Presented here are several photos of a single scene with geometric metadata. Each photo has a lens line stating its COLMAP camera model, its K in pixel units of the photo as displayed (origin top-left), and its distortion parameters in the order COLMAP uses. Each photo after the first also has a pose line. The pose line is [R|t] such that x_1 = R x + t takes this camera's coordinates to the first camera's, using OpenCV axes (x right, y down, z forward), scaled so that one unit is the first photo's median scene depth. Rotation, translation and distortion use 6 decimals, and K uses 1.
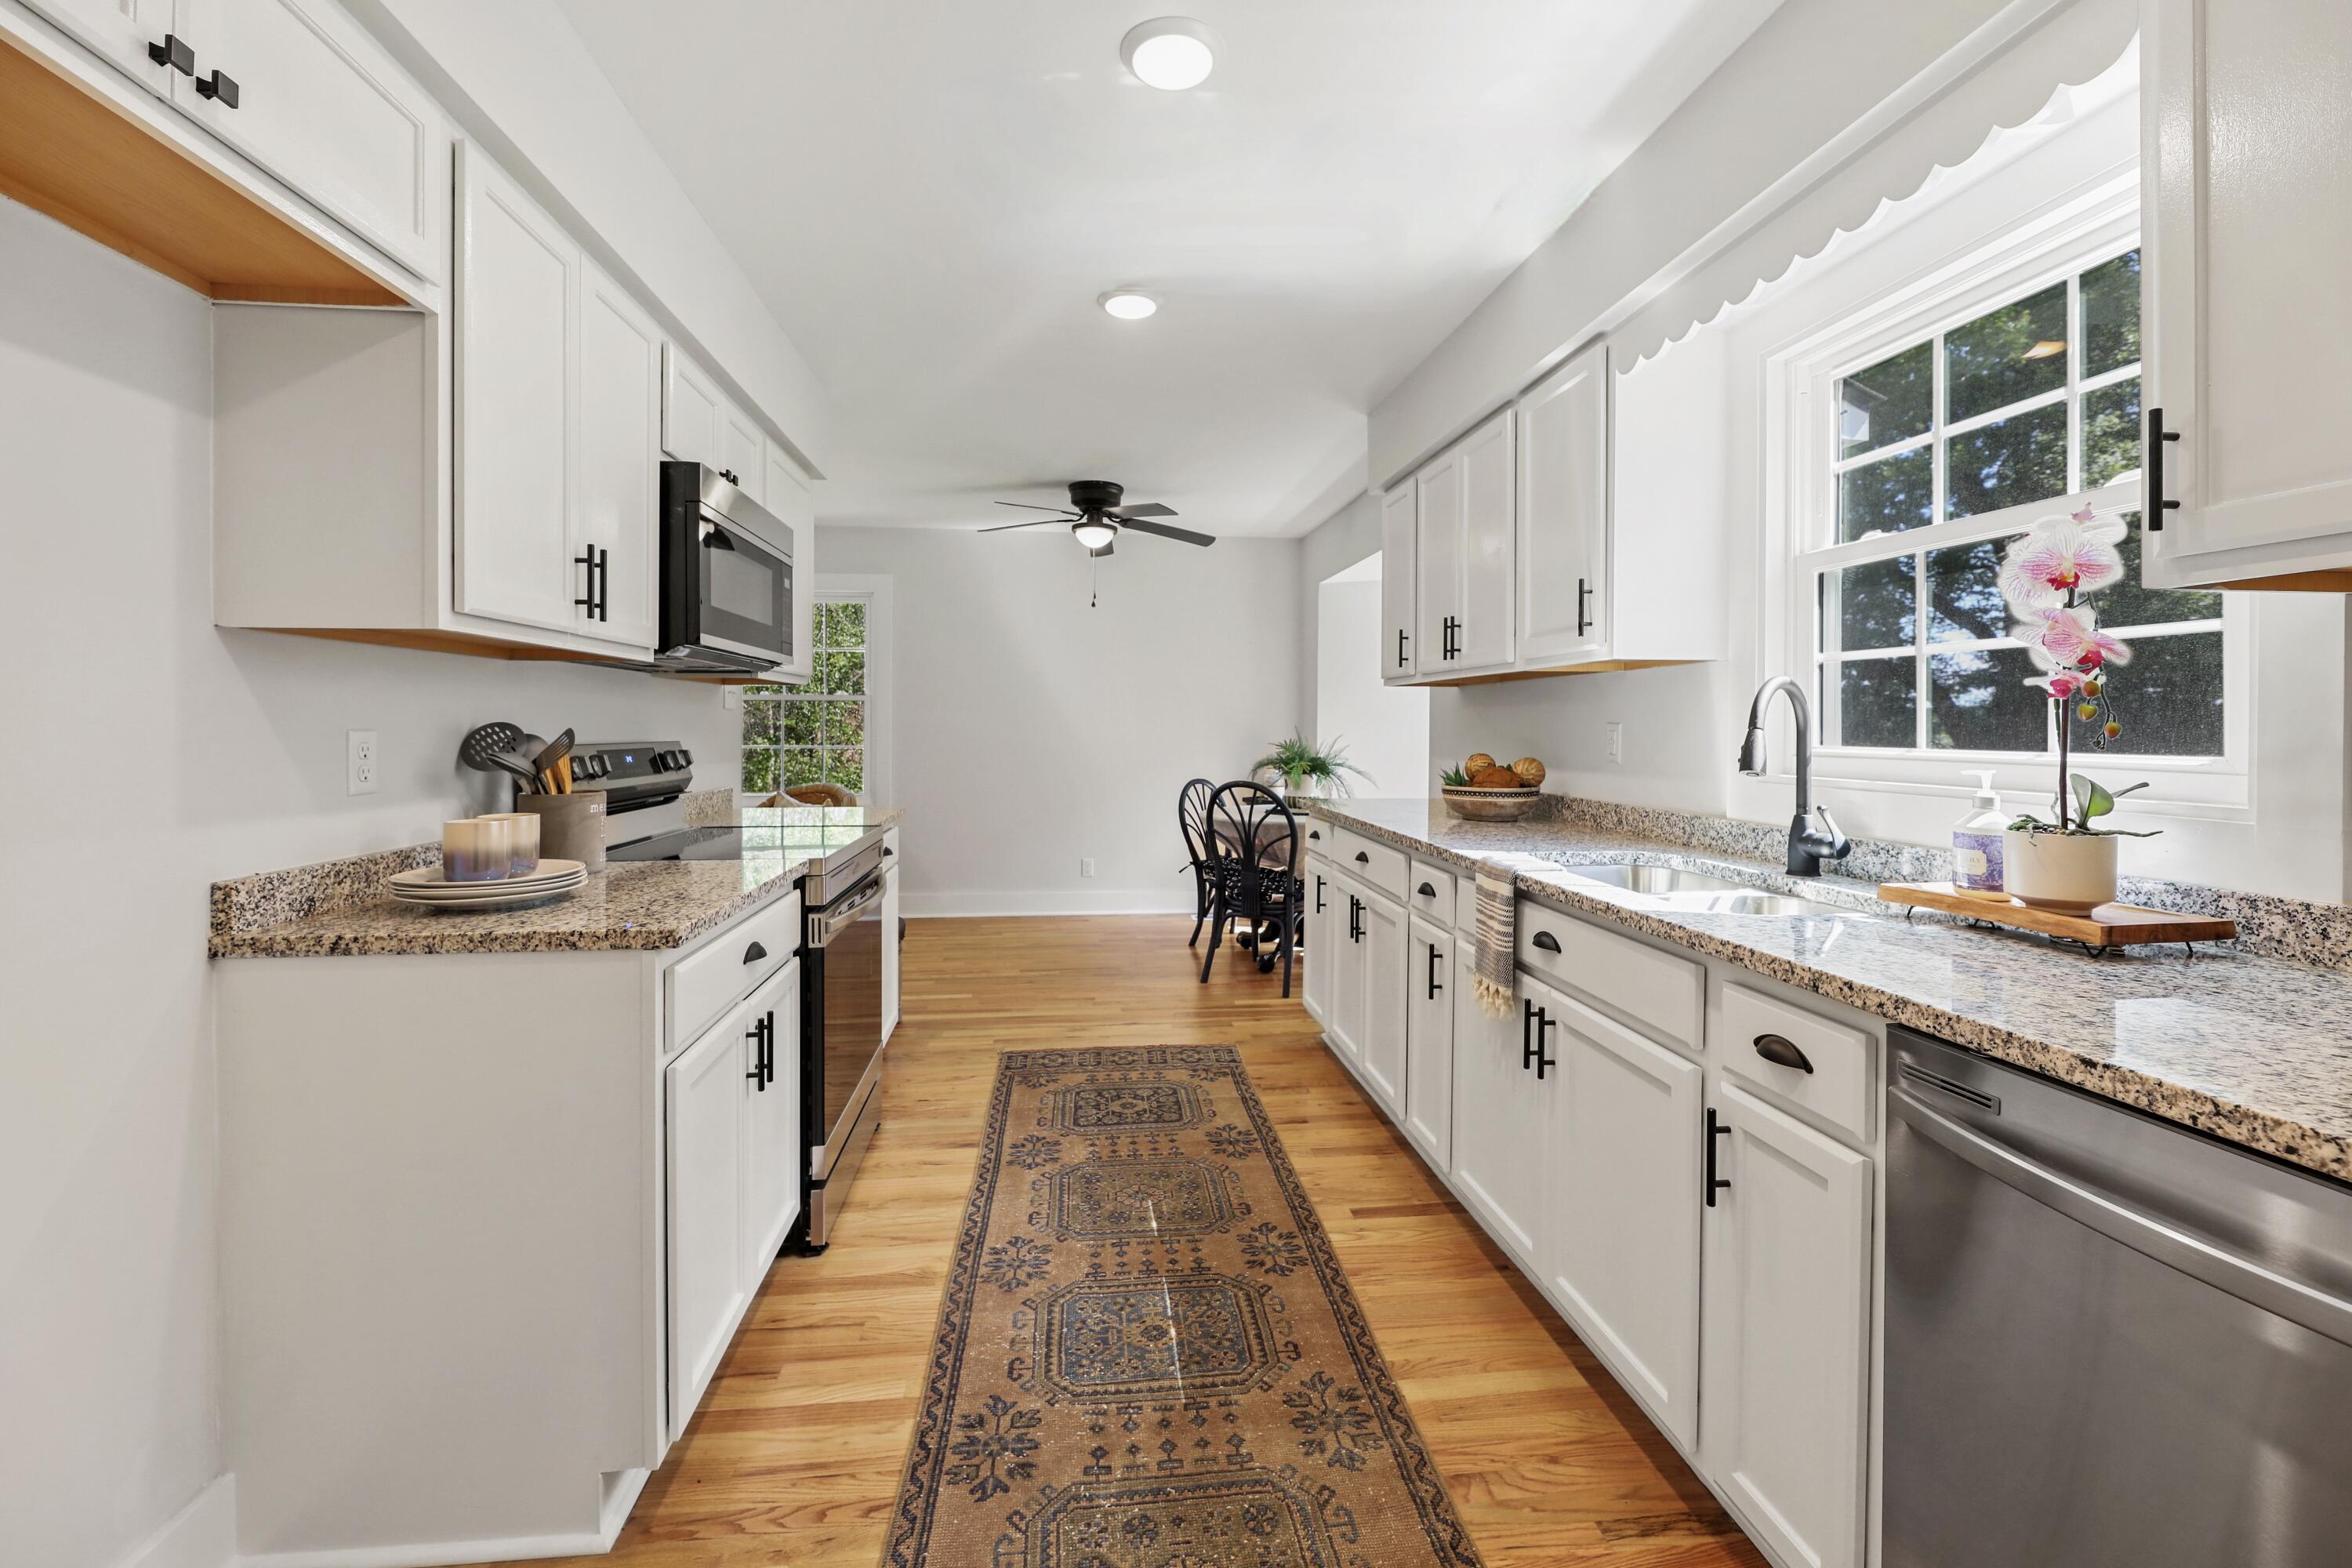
lens RADIAL K [[967.2, 0, 1169.9], [0, 967.2, 734.2], [0, 0, 1]] dist [0.001583, -0.005213]
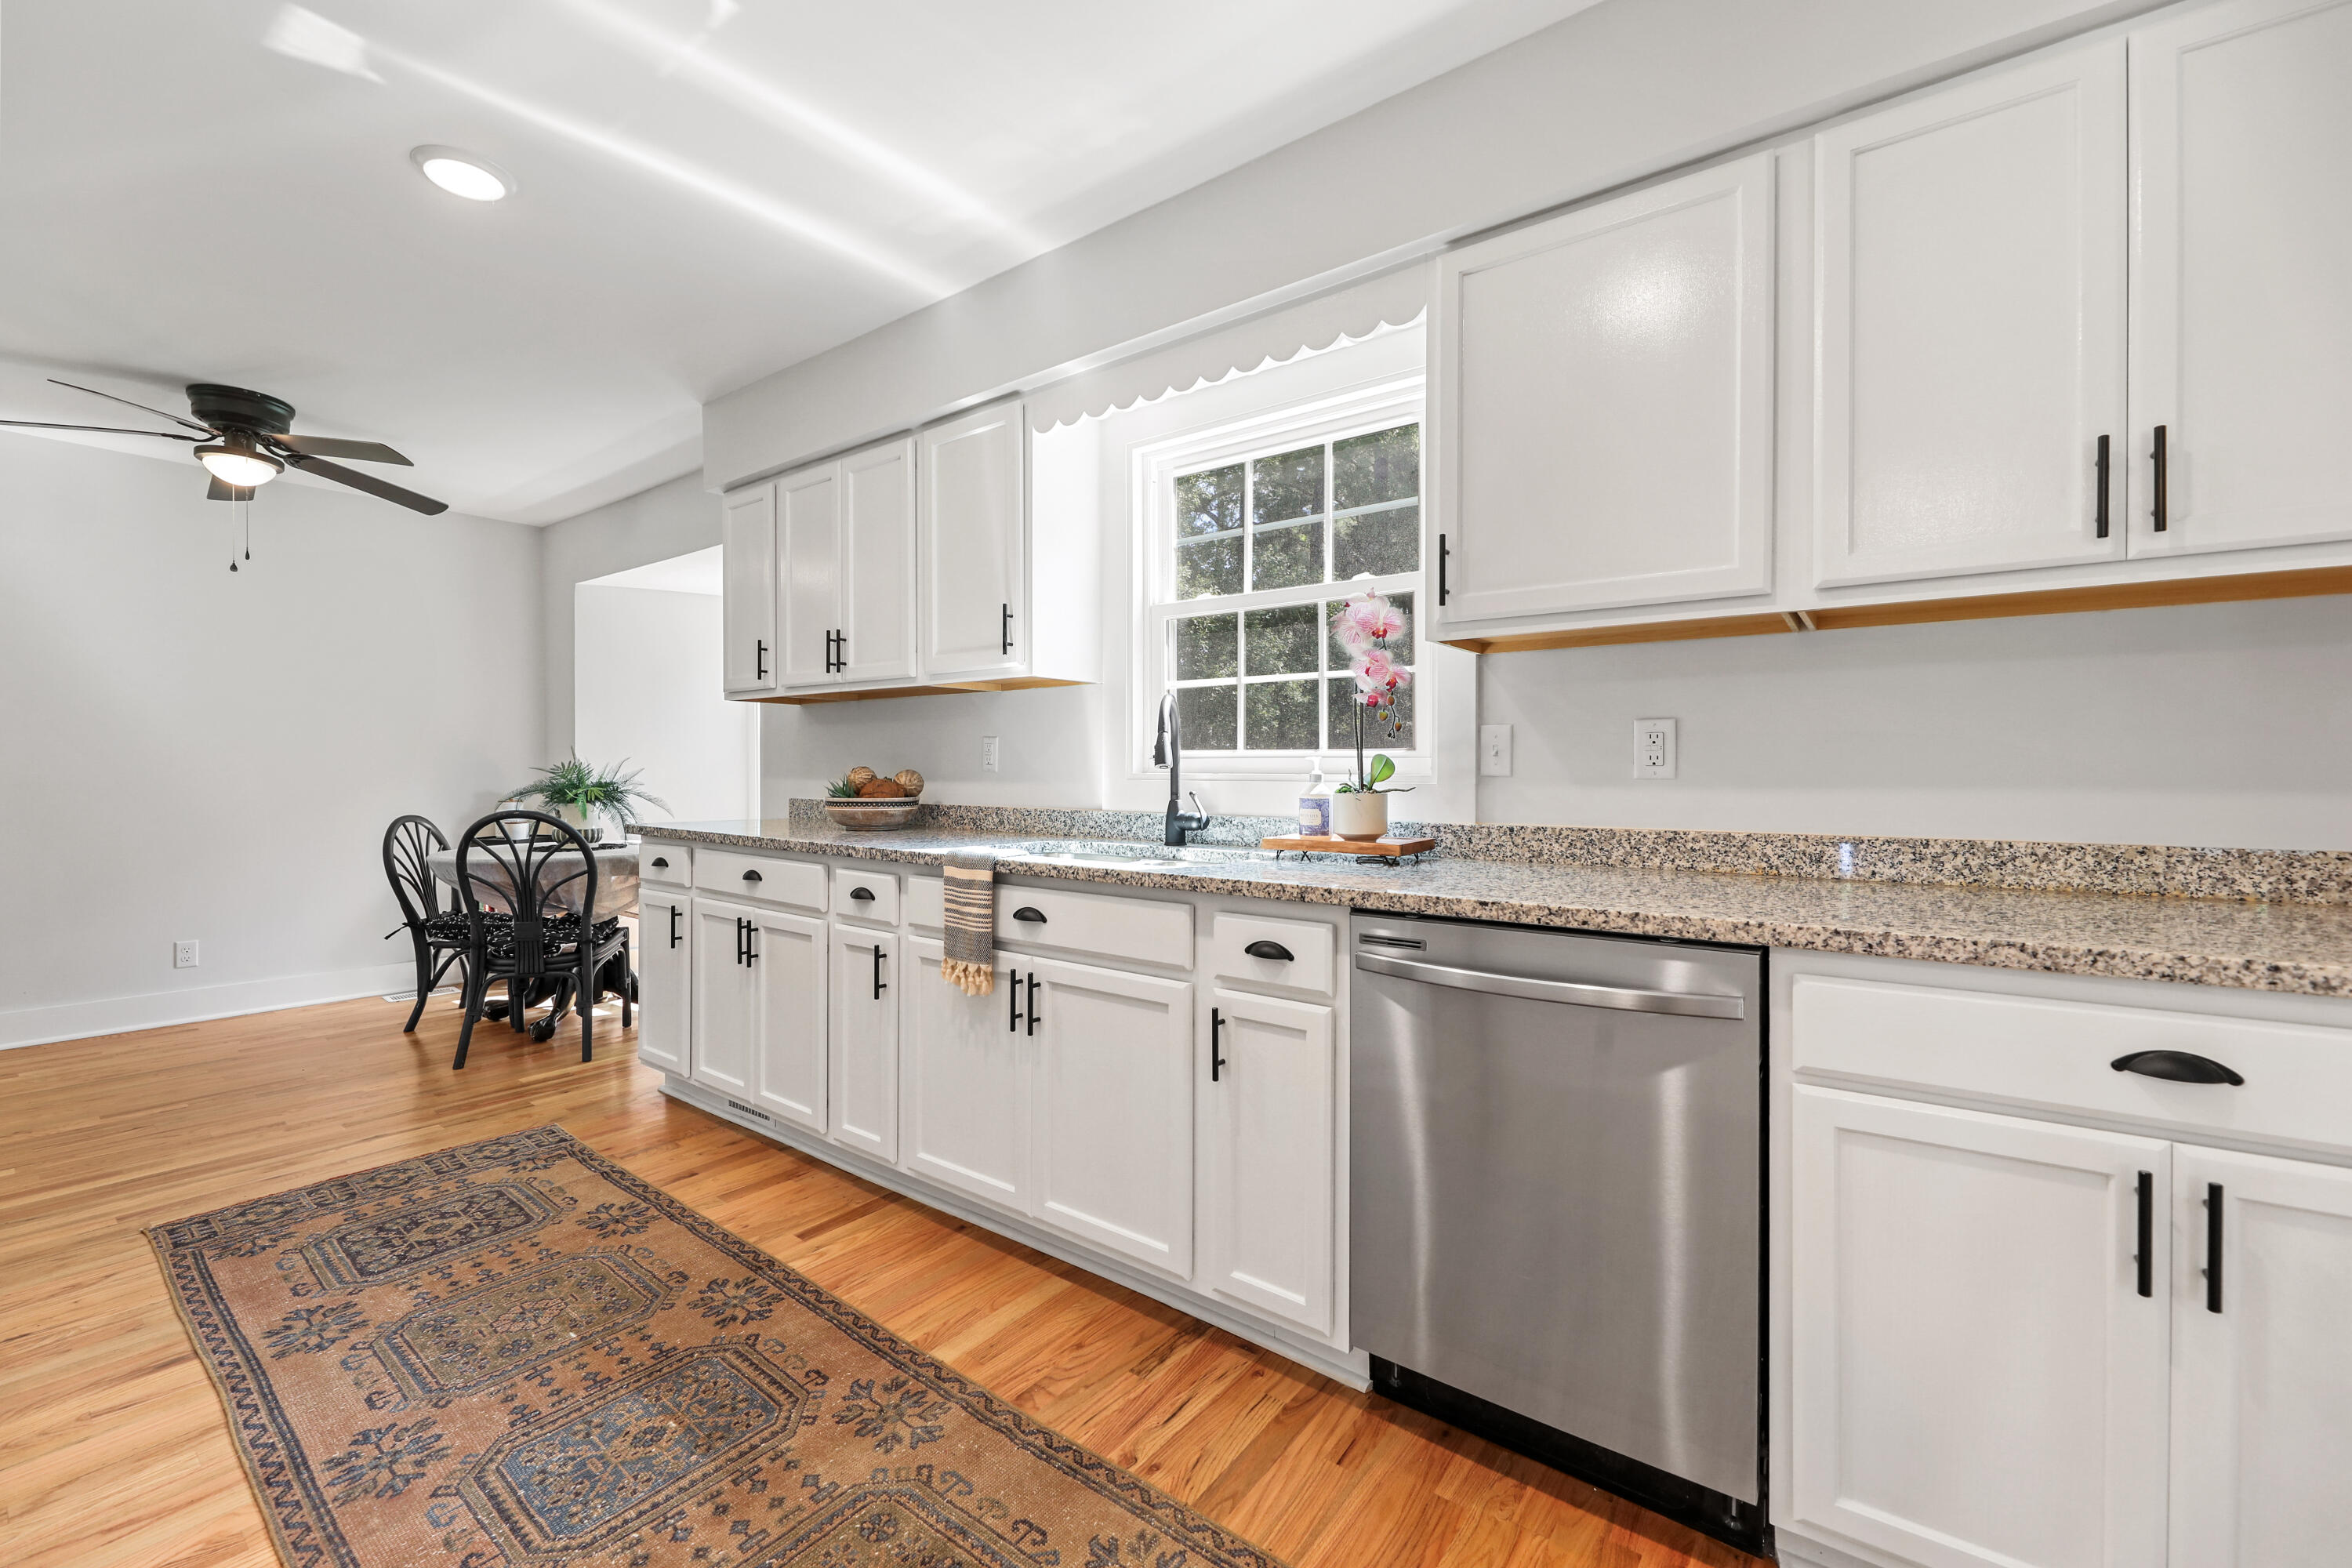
lens RADIAL K [[951.9, 0, 1176.0], [0, 951.9, 784.0], [0, 0, 1]] dist [0.000270, -0.003472]
pose [[0.685471, -0.013953, 0.727966, -0.257104], [0.006838, 0.999896, 0.012726, 0.038648], [-0.728068, -0.003746, 0.685495, 0.089065]]
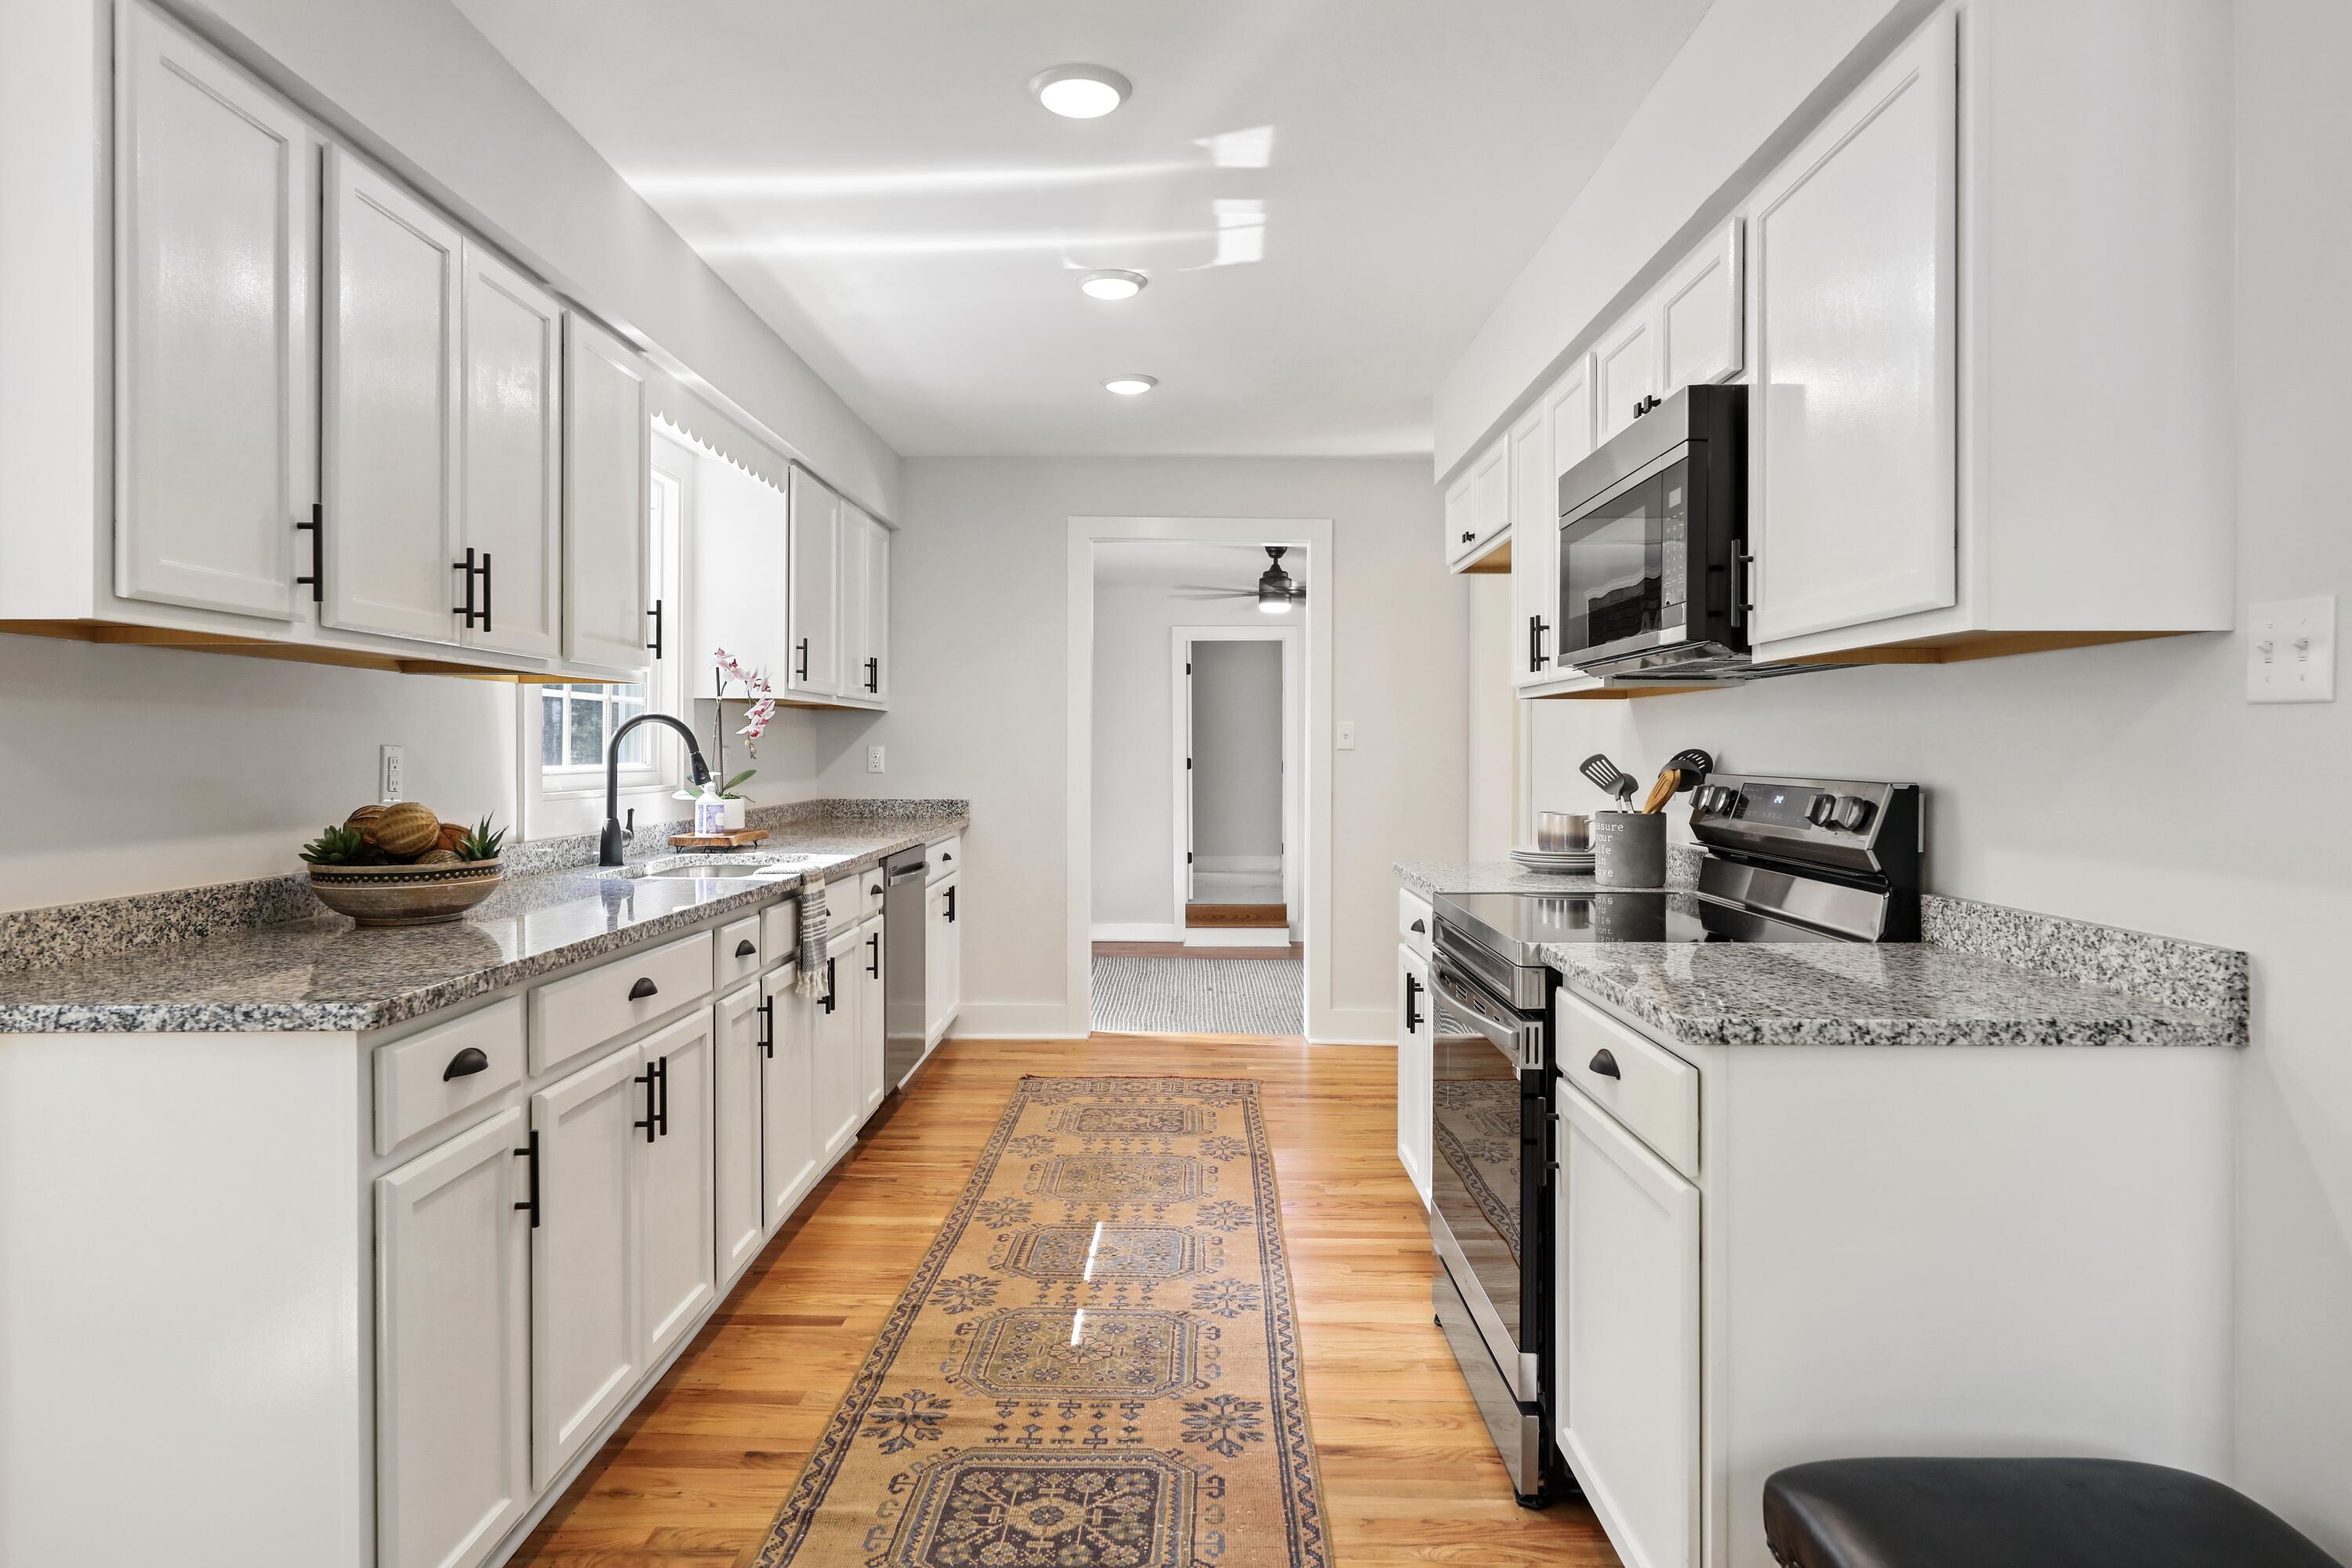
lens RADIAL K [[1375.6, 0, 1173.4], [0, 1375.6, 751.0], [0, 0, 1]] dist [-0.000894, -0.000270]
pose [[-0.992535, -0.003437, 0.121910, -0.268376], [-0.001808, 0.999908, 0.013468, -0.027412], [-0.121945, 0.013147, -0.992450, 2.349300]]
